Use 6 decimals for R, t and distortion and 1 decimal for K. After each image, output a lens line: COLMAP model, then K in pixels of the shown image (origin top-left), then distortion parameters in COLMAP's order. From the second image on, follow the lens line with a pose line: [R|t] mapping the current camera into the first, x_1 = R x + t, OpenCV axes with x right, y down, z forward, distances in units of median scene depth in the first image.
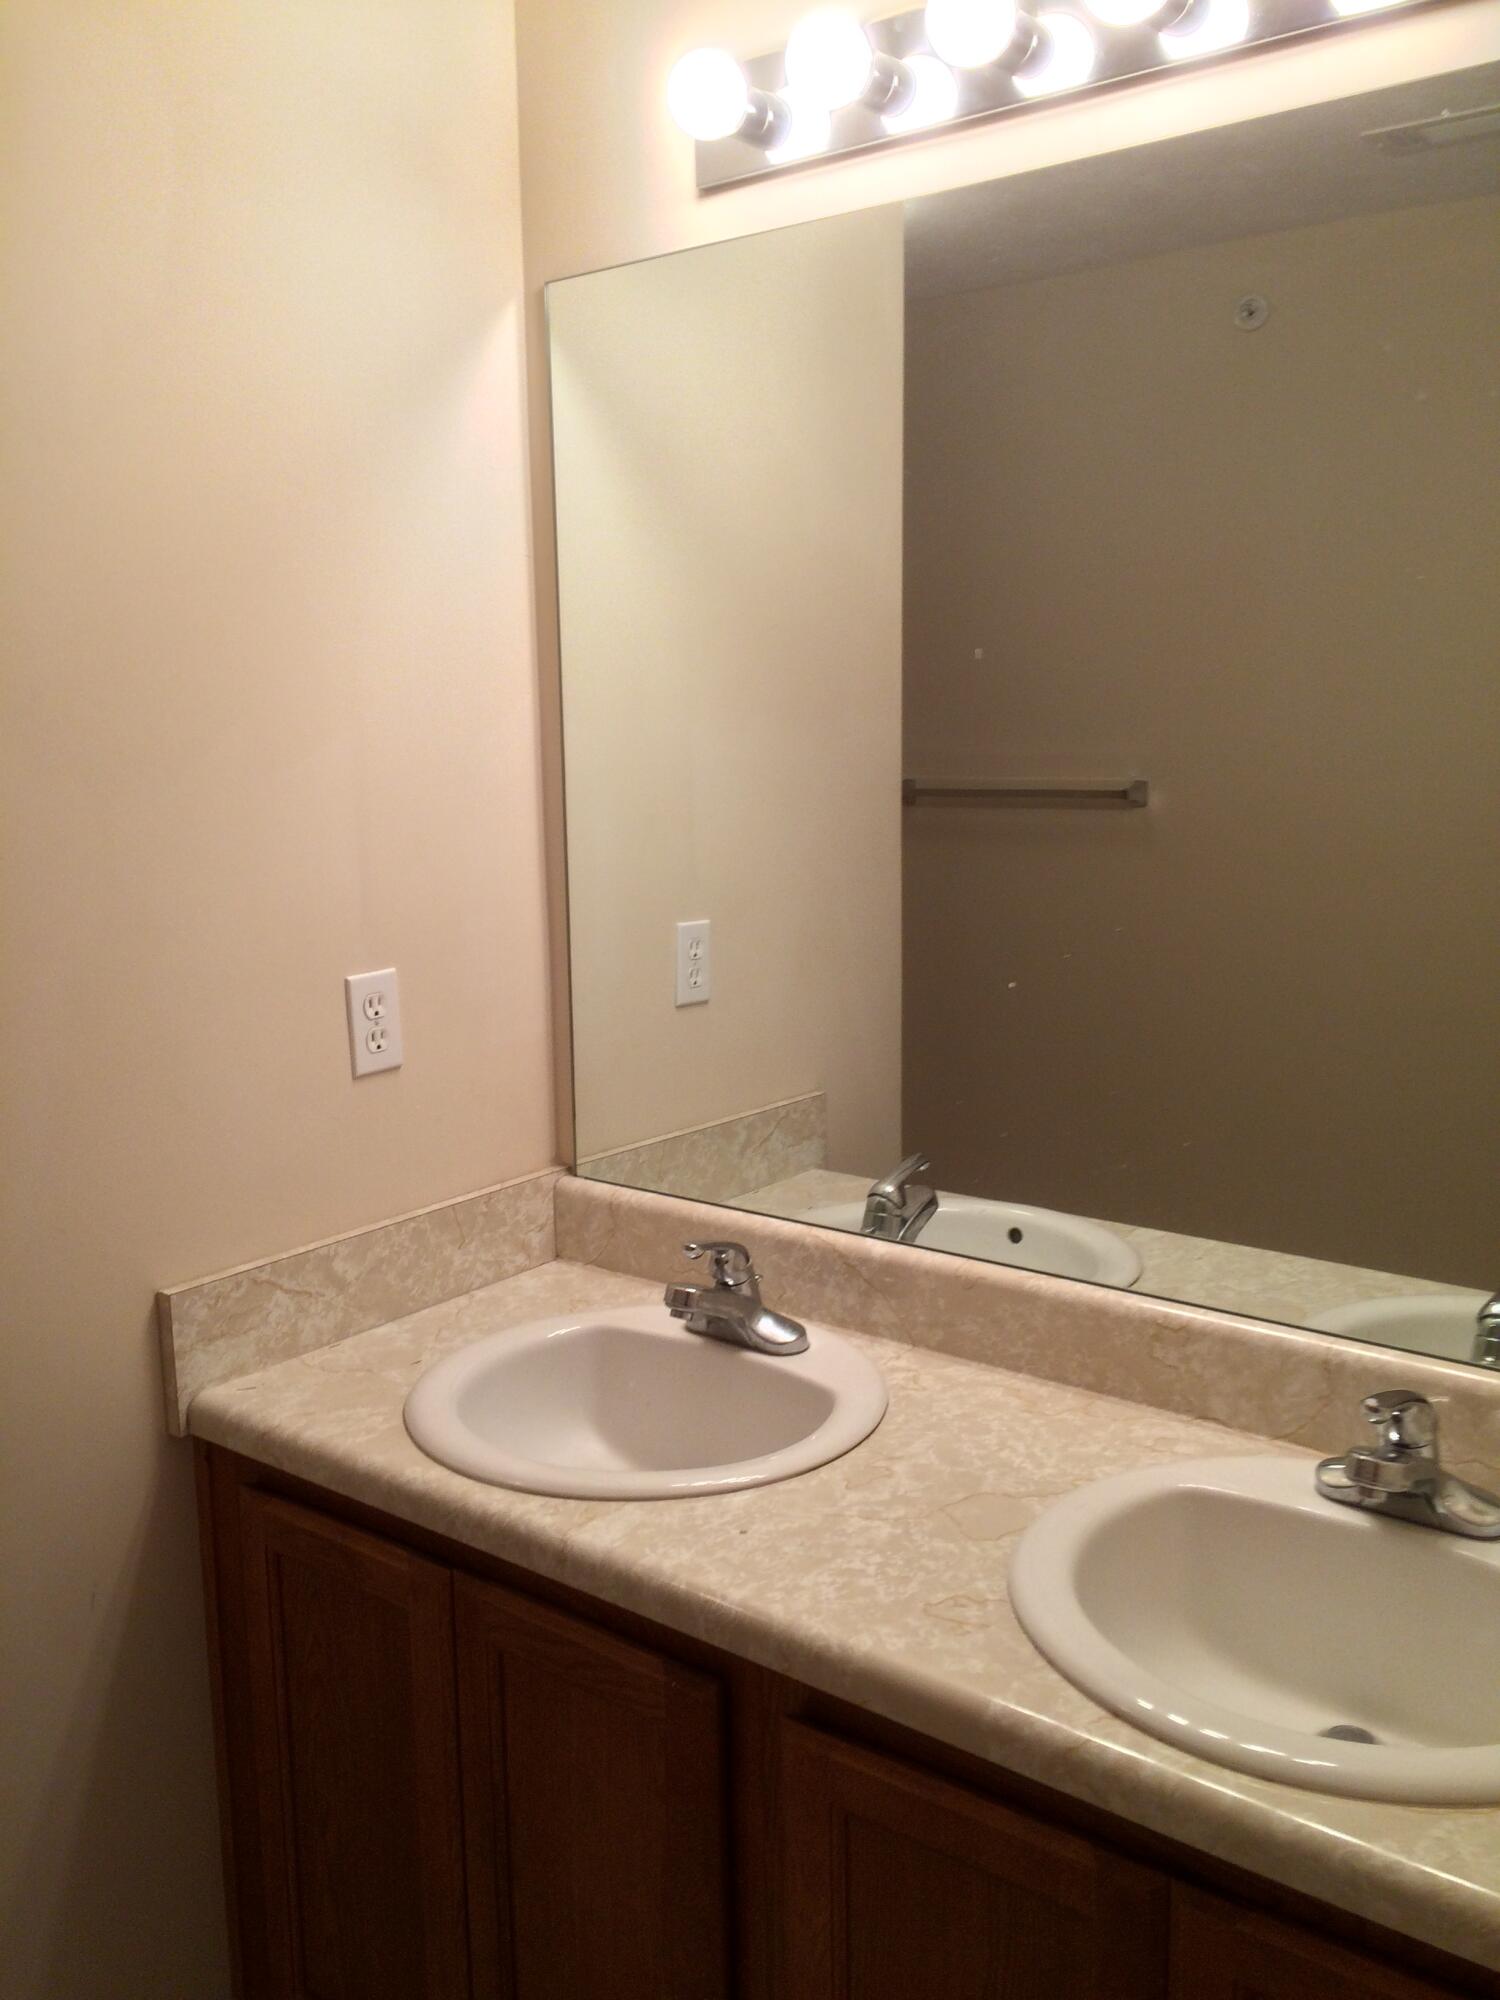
lens RADIAL K [[1706.8, 0, 750.3], [0, 1706.8, 996.8], [0, 0, 1]] dist [0.069534, 0.001976]
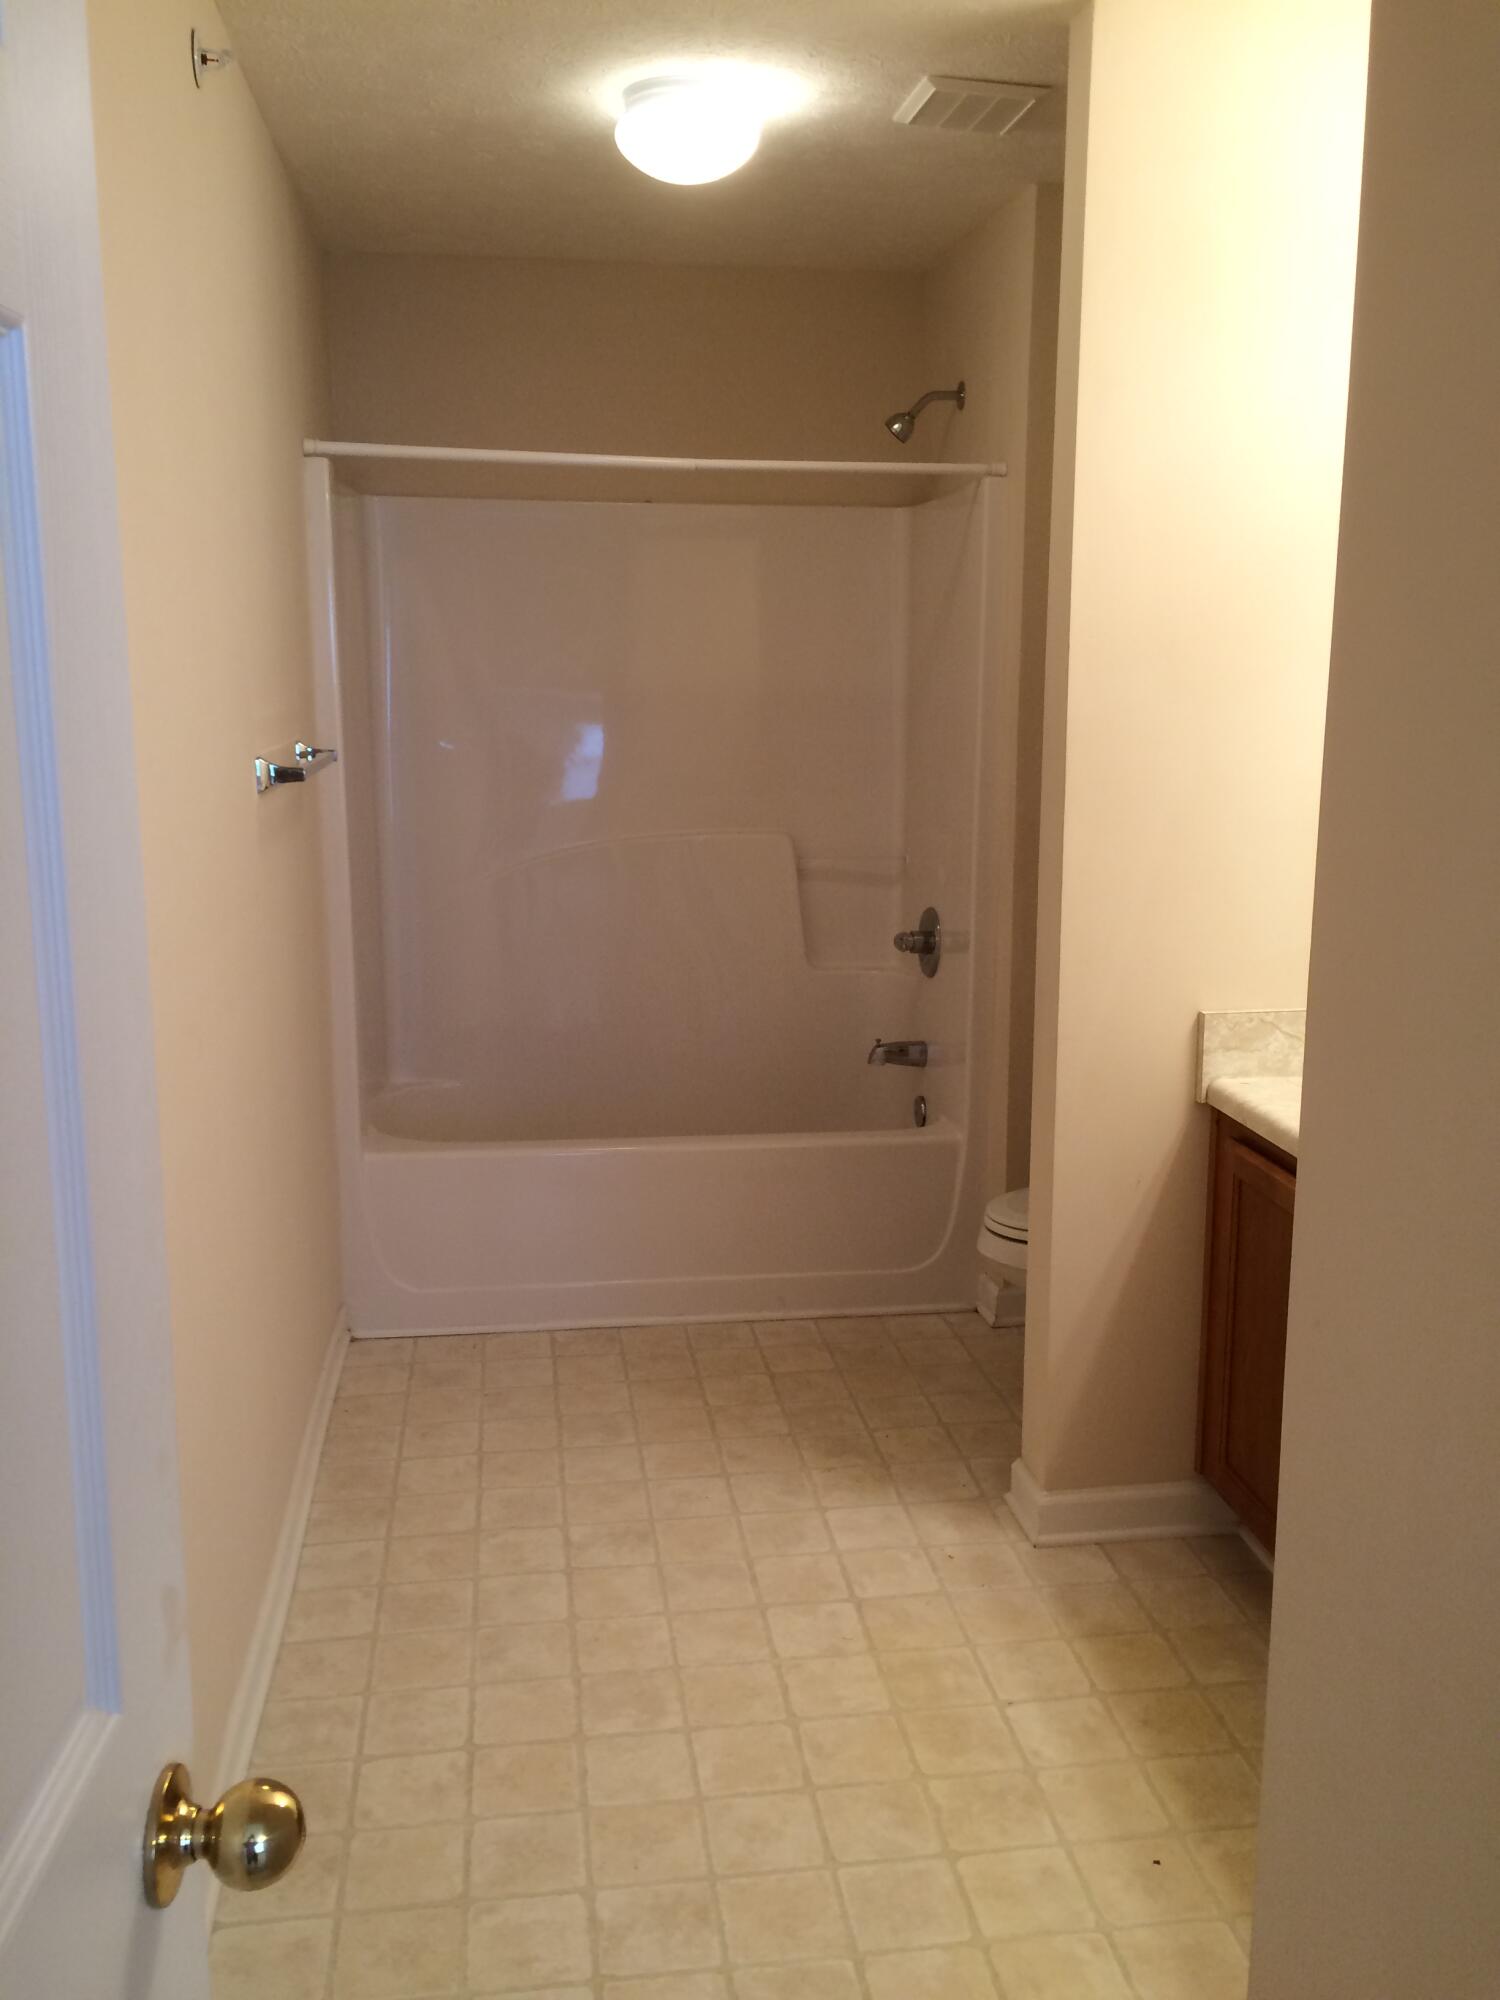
lens RADIAL K [[1706.8, 0, 751.5], [0, 1706.8, 999.1], [0, 0, 1]] dist [0.069534, 0.001976]
pose [[0.719248, 0.148071, -0.678791, 0.443095], [-0.125003, 0.988661, 0.083211, 0.075797], [0.683415, 0.025001, 0.729602, -0.465974]]
